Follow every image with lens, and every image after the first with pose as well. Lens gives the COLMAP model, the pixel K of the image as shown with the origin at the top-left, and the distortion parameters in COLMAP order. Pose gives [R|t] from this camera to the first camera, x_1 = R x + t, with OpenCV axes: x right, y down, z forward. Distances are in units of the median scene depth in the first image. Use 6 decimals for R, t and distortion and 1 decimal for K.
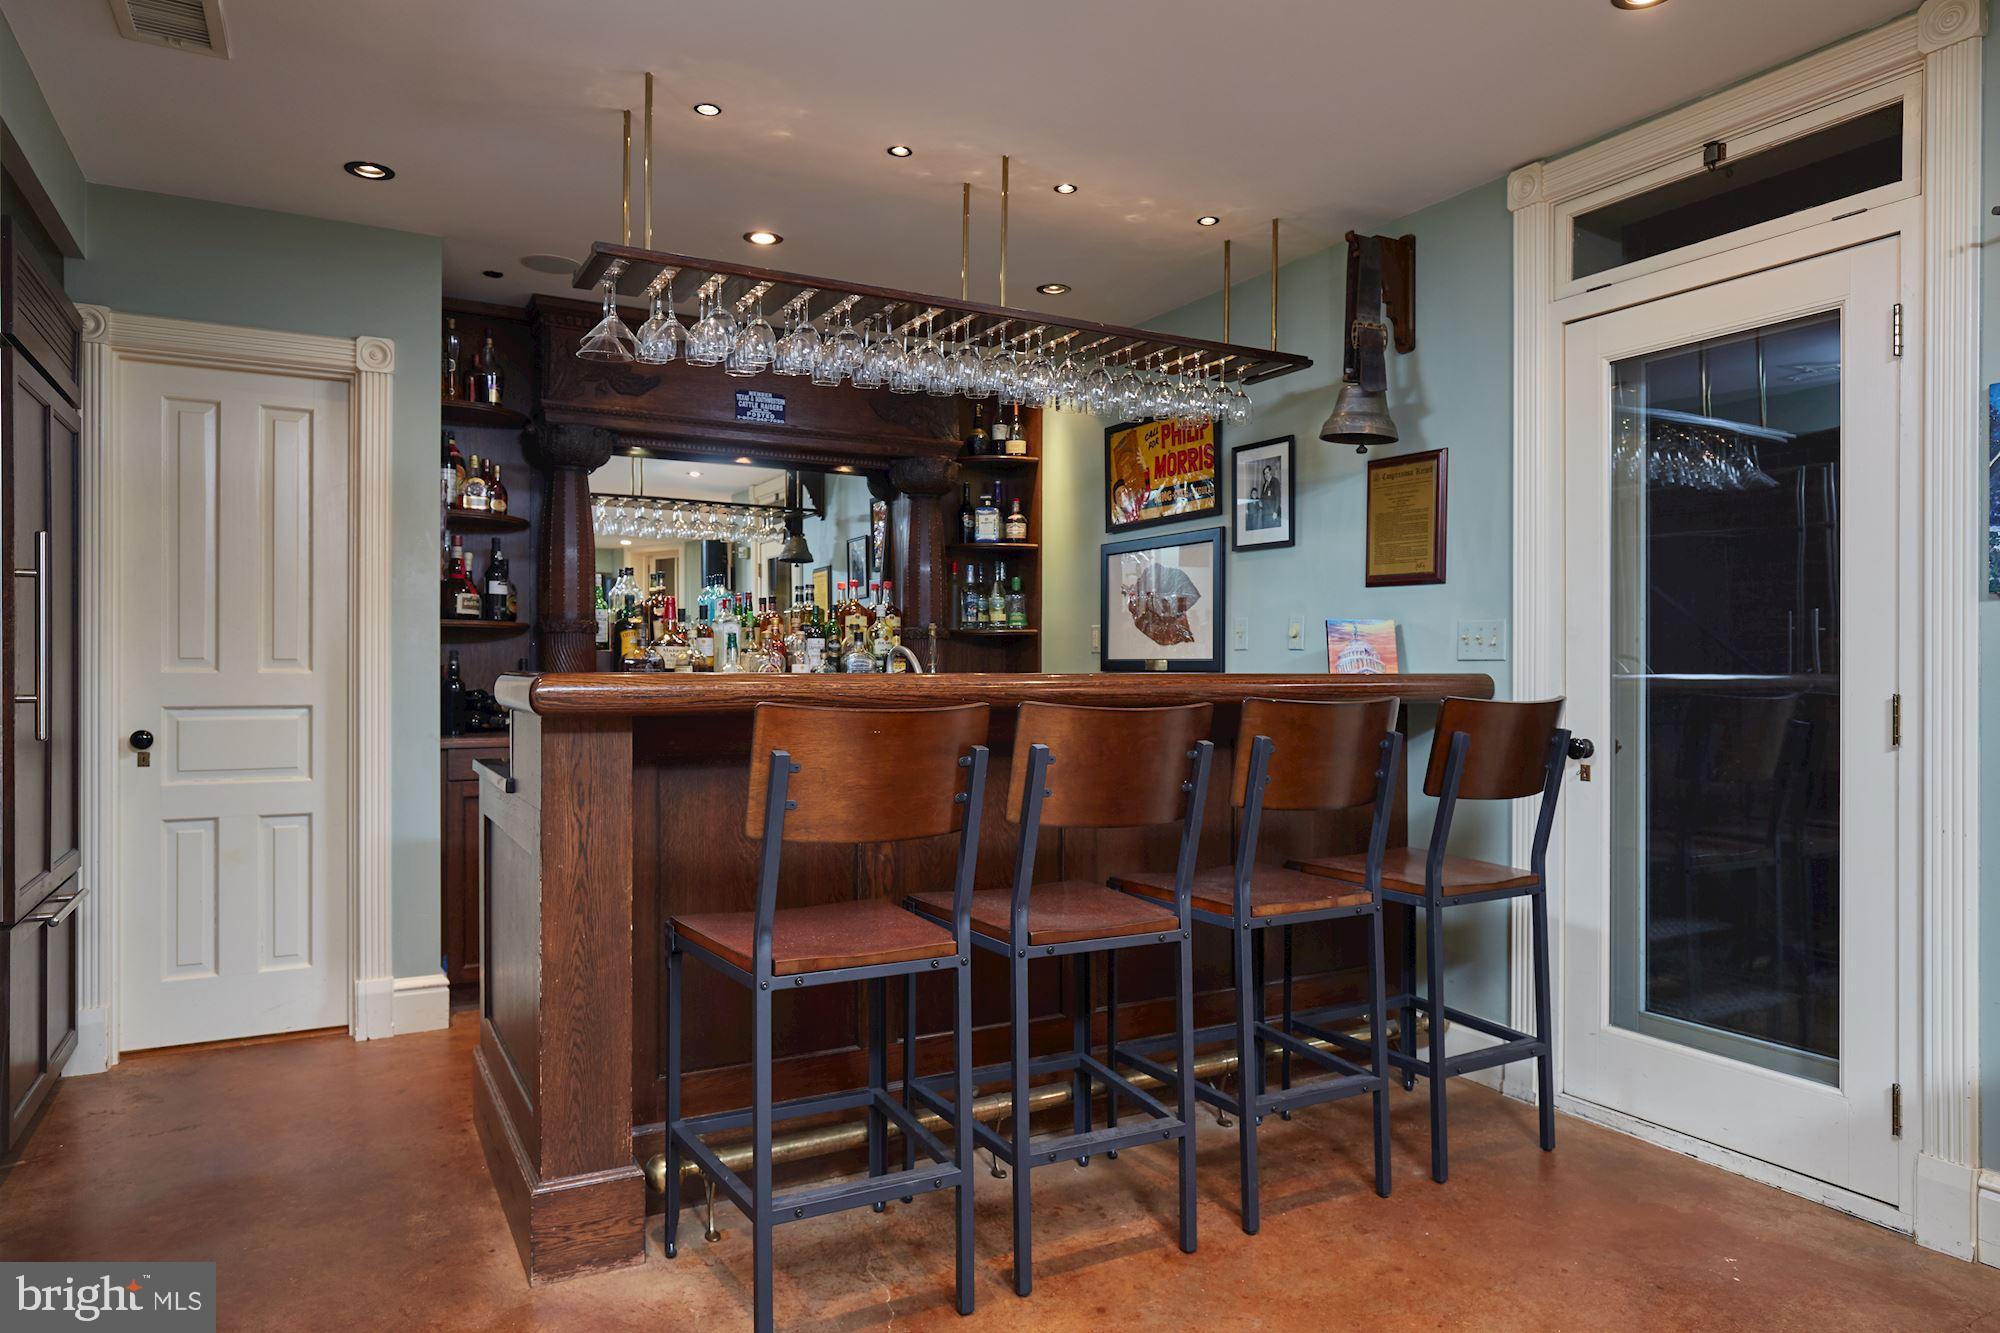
lens RADIAL K [[1261.9, 0, 1006.3], [0, 1261.9, 667.2], [0, 0, 1]] dist [-0.011155, -0.002192]
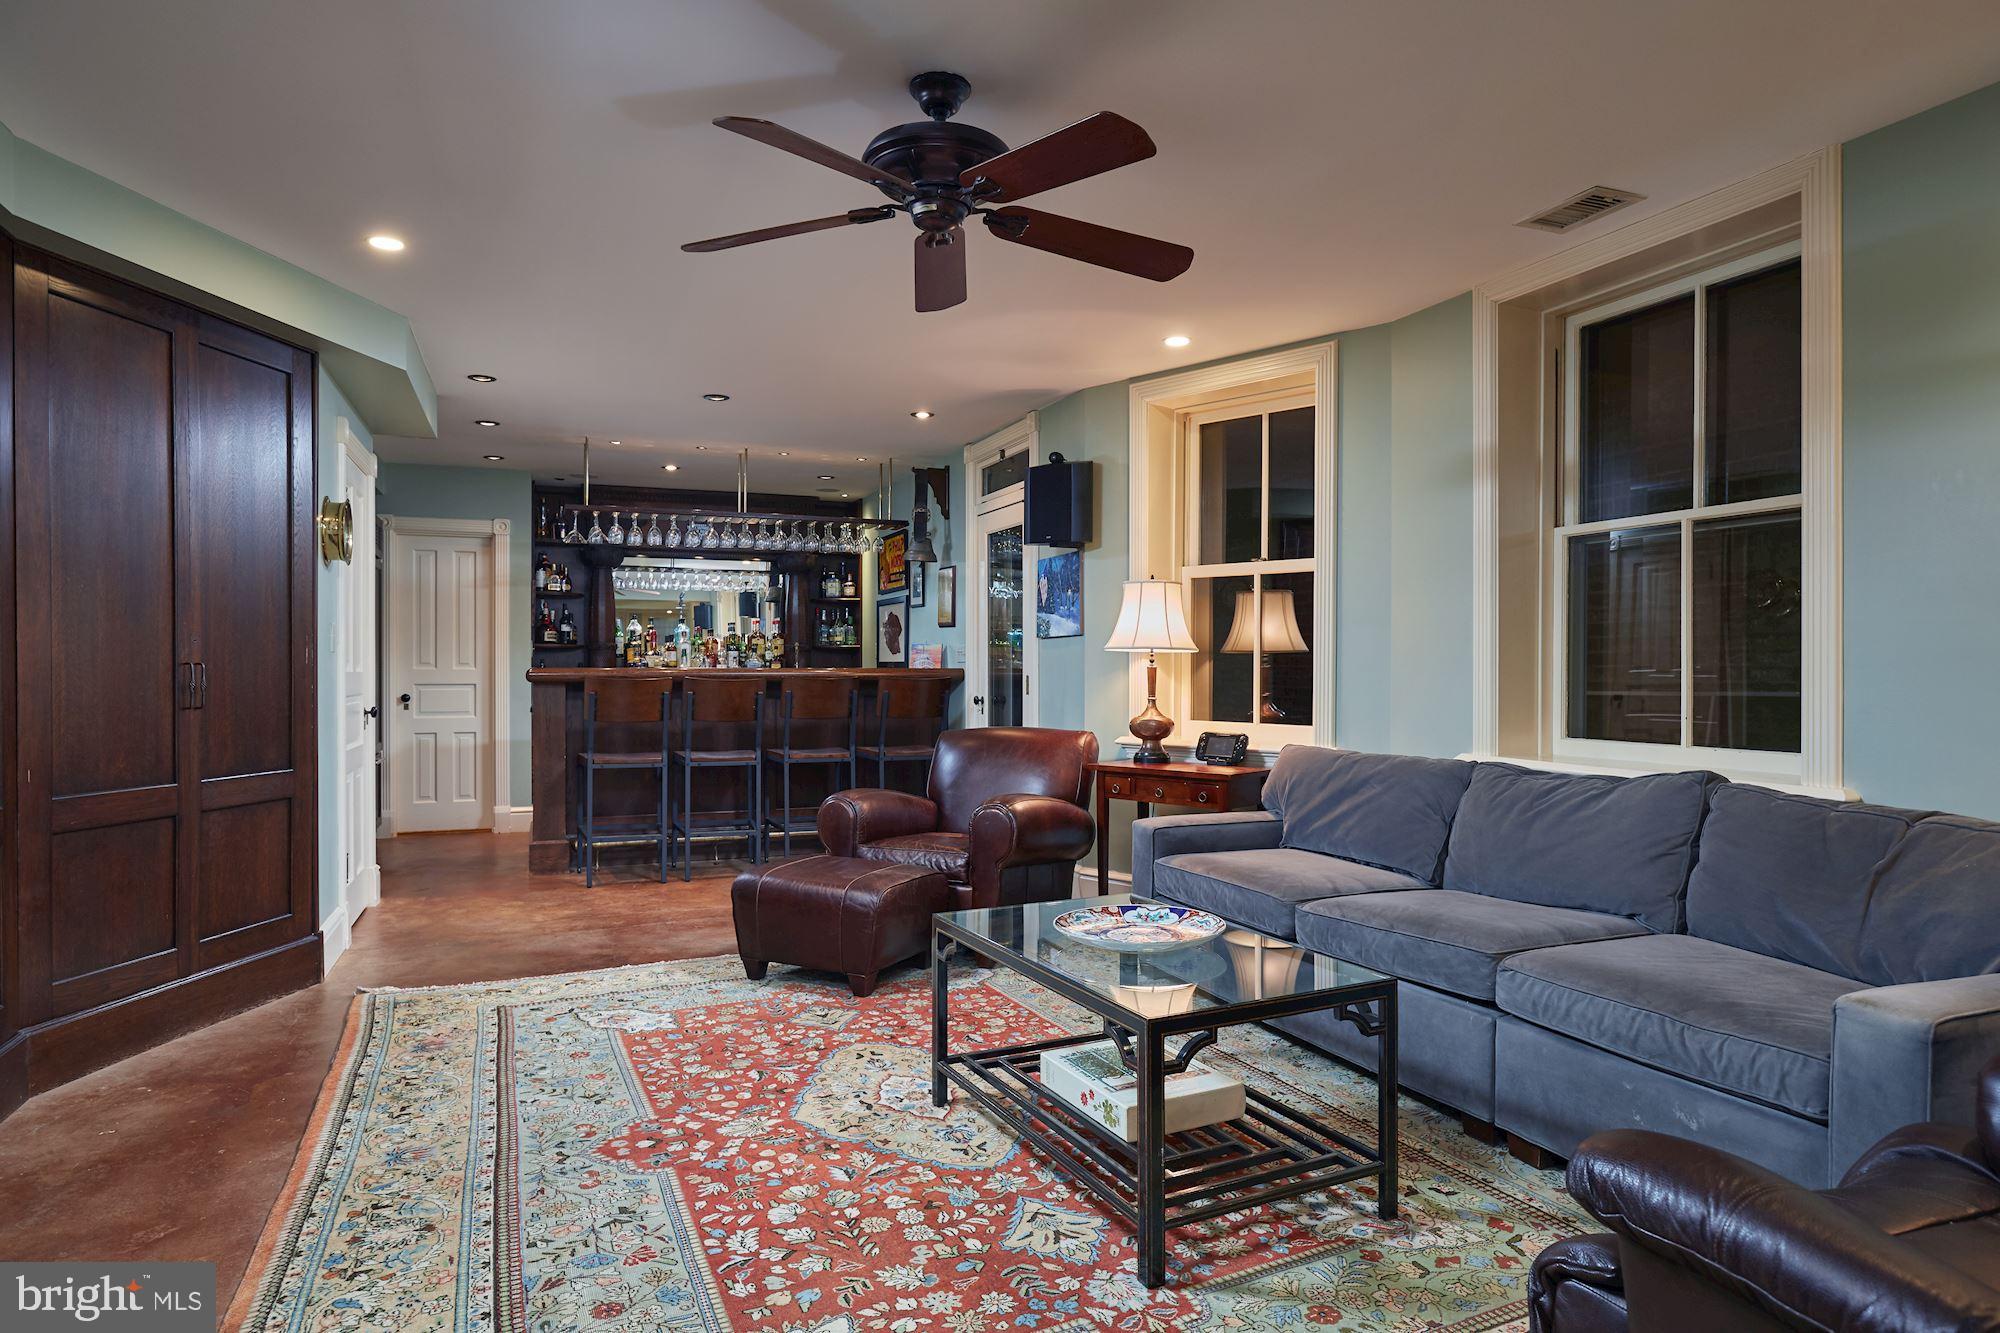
lens RADIAL K [[1209.5, 0, 994.1], [0, 1209.5, 671.4], [0, 0, 1]] dist [-0.000023, 0.000162]
pose [[0.990061, -0.000913, -0.140638, 0.560027], [0.001432, 0.999993, 0.003589, 0.001590], [0.140634, -0.003755, 0.990055, -0.844411]]
